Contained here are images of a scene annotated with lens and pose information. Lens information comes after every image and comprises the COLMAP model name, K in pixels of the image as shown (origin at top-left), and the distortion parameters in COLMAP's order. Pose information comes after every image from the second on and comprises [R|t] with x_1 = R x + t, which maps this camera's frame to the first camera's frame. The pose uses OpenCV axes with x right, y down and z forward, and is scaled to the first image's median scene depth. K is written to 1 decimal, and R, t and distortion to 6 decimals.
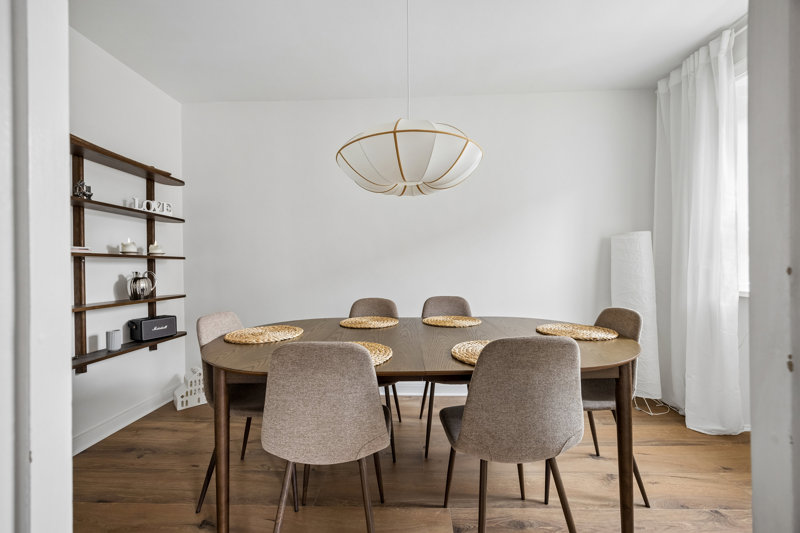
lens RADIAL K [[315.6, 0, 409.6], [0, 315.6, 271.5], [0, 0, 1]] dist [0.009174, 0.000103]
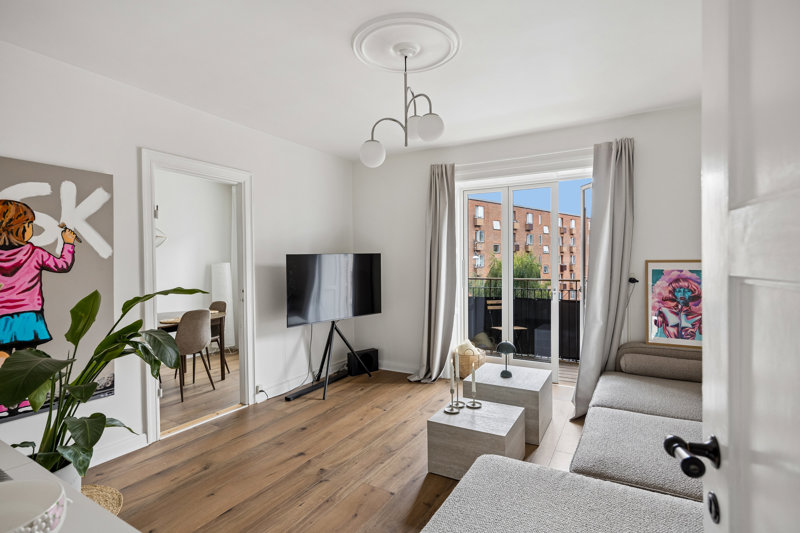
lens RADIAL K [[400.3, 0, 400.0], [0, 400.3, 266.5], [0, 0, 1]] dist [0.001392, 0.000433]
pose [[0.505876, -0.014859, 0.862478, -1.367067], [0.013481, 0.999866, 0.009320, -0.165341], [-0.862501, 0.006912, 0.506009, -1.875524]]
